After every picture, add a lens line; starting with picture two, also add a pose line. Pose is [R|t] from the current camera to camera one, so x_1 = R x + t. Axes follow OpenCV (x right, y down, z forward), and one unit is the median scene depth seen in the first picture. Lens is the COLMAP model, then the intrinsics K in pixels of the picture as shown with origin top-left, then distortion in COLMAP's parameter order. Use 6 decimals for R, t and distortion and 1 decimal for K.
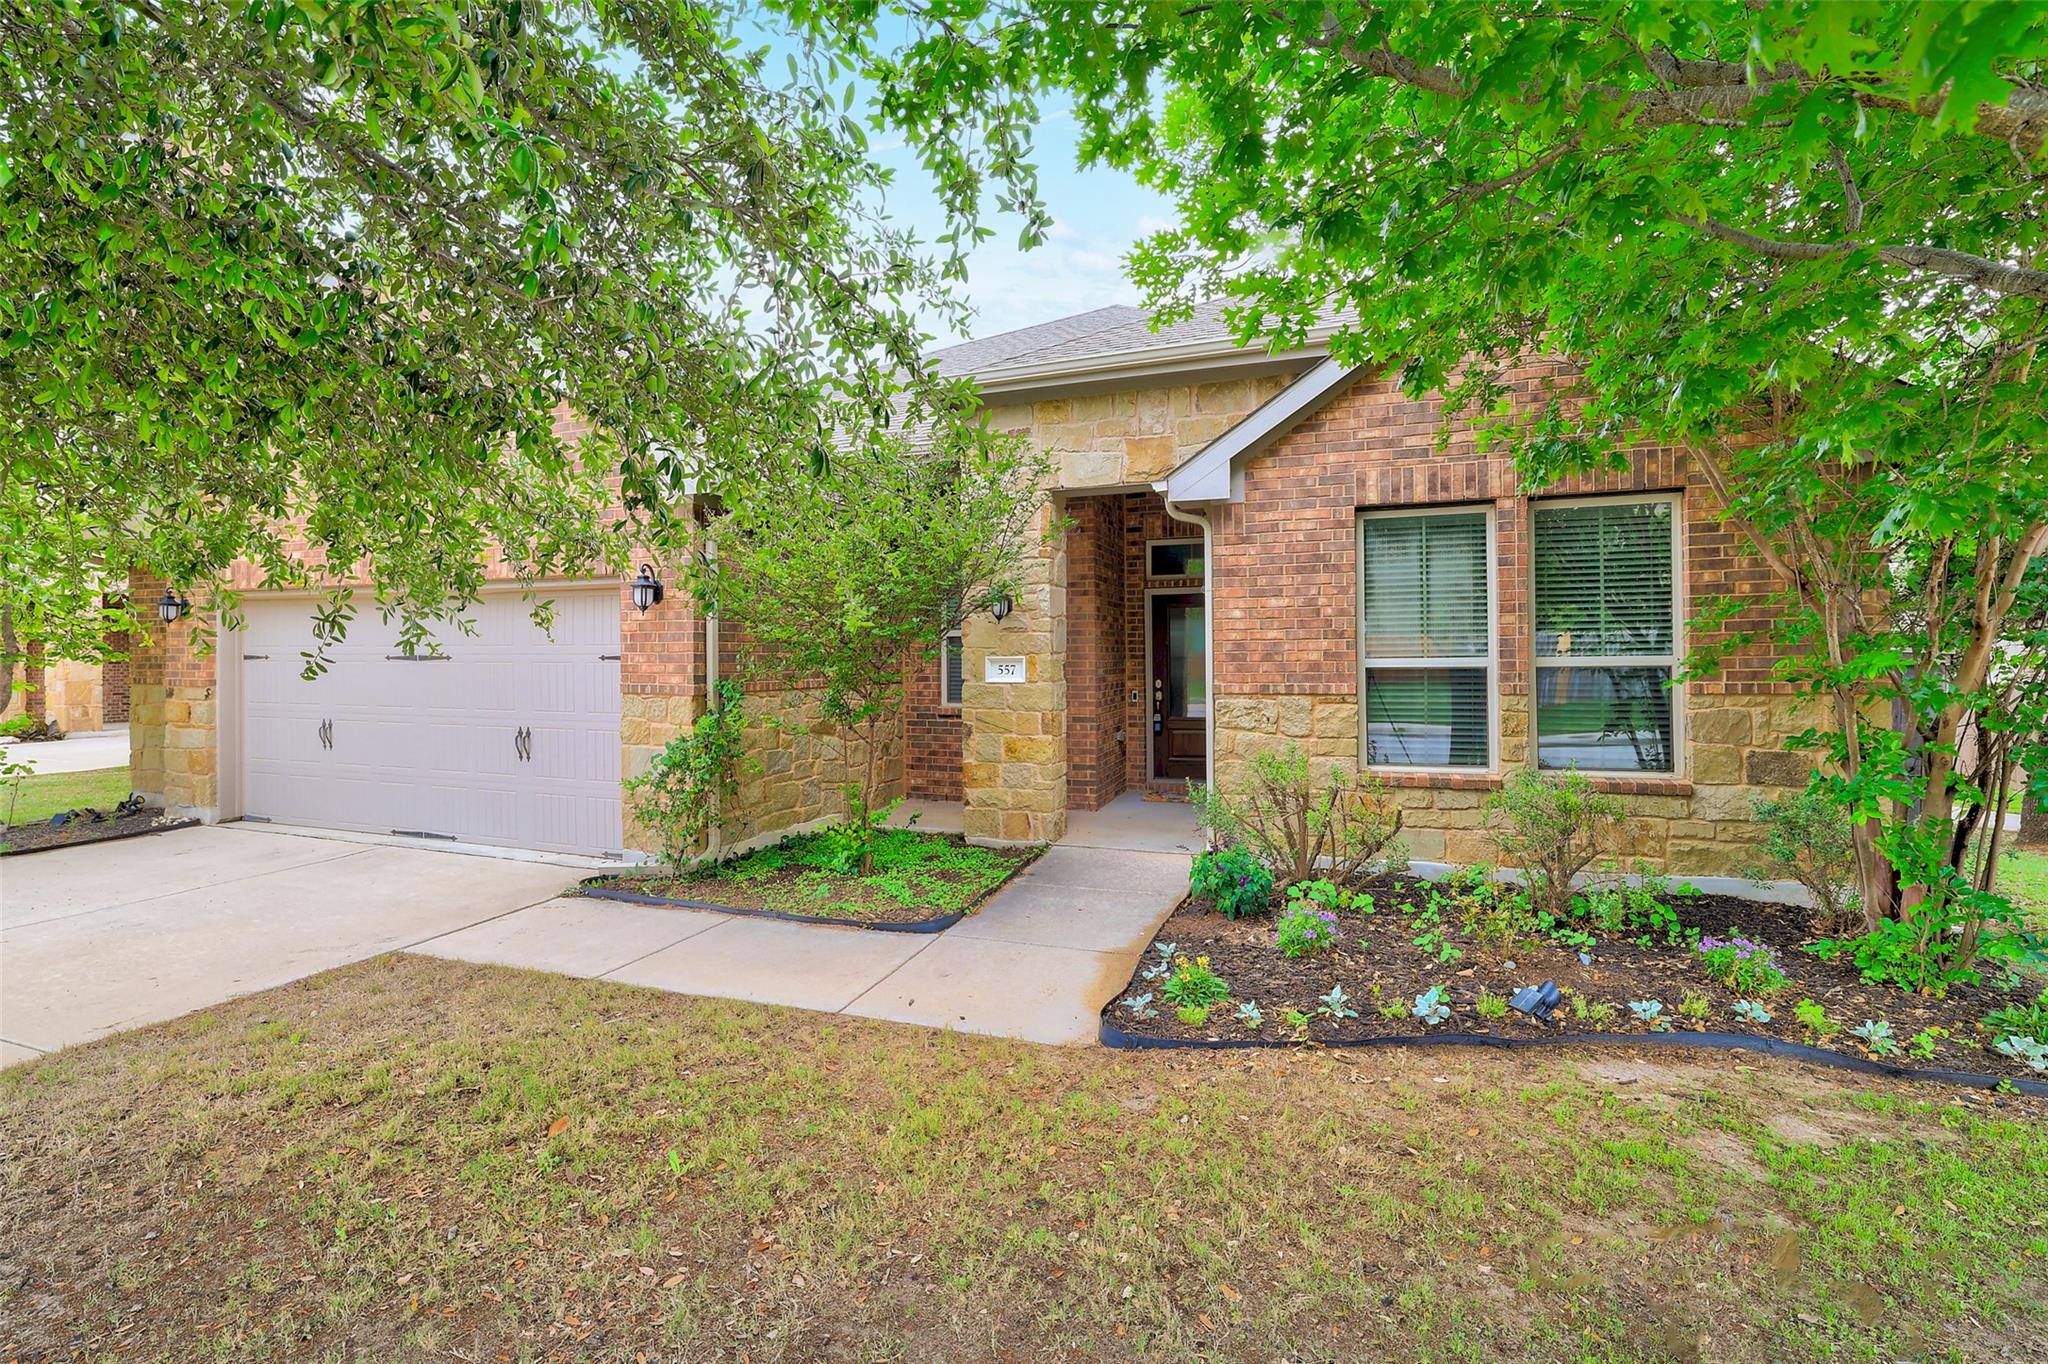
lens RADIAL K [[964.9, 0, 1028.1], [0, 964.9, 678.9], [0, 0, 1]] dist [-0.001853, -0.000123]
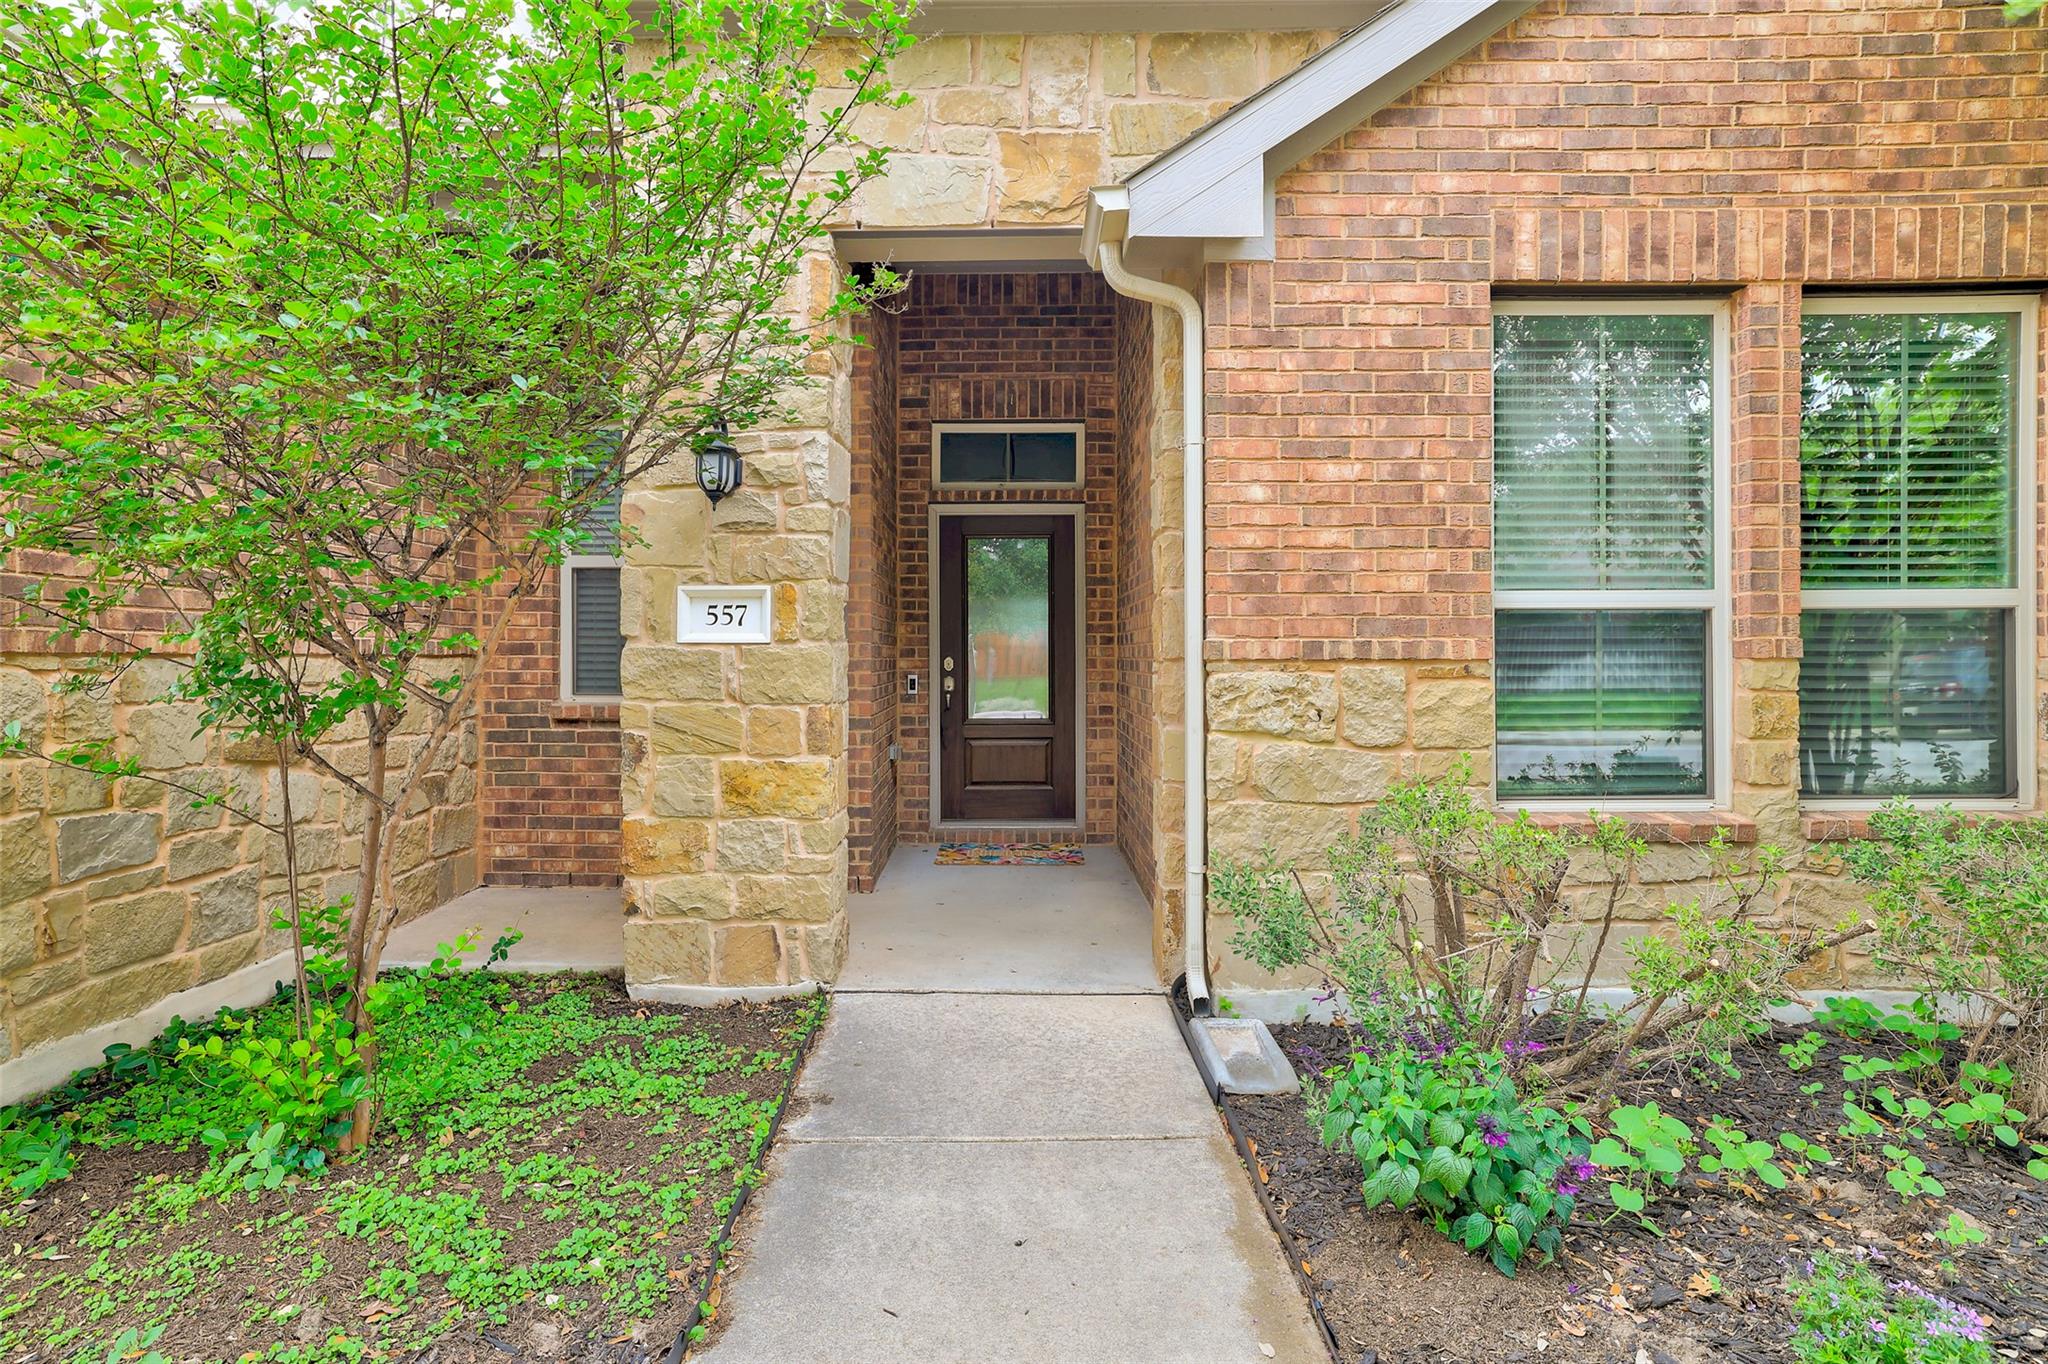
lens RADIAL K [[1053.7, 0, 1026.6], [0, 1053.7, 672.0], [0, 0, 1]] dist [-0.010757, 0.002777]
pose [[0.939308, 0.003377, 0.343058, -0.069151], [0.000739, 0.999929, -0.011865, 0.027290], [-0.343074, 0.011398, 0.939239, 0.551253]]
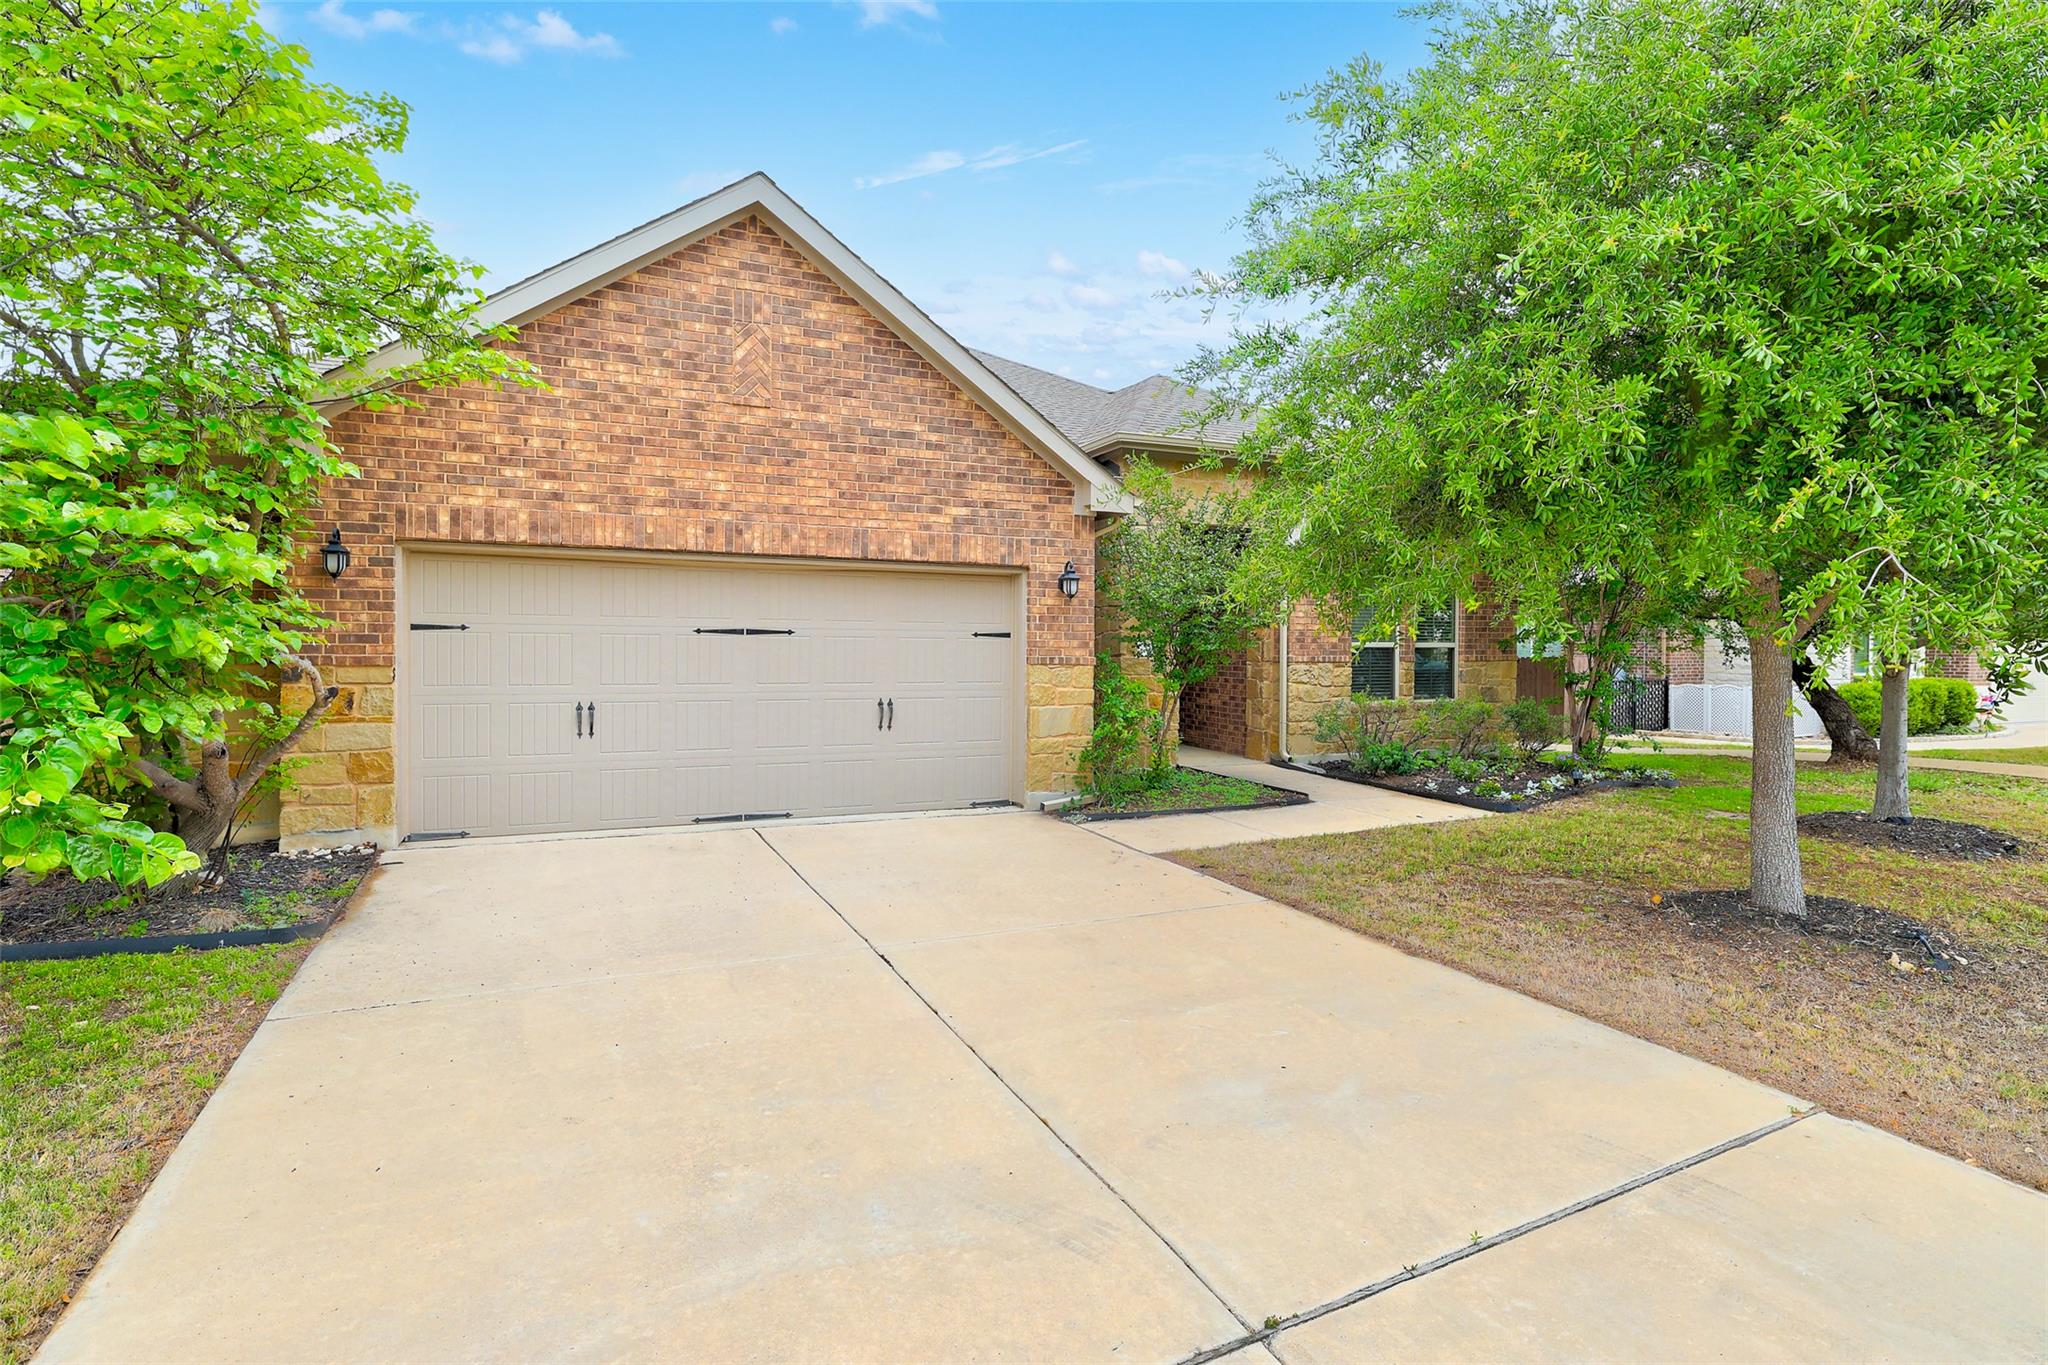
lens RADIAL K [[1053.7, 0, 1022.9], [0, 1053.7, 673.6], [0, 0, 1]] dist [-0.010757, 0.002777]
pose [[0.686393, -0.011699, 0.727137, -1.446998], [0.006682, 0.999930, 0.009779, 0.013880], [-0.727200, -0.001854, 0.686423, 0.096698]]
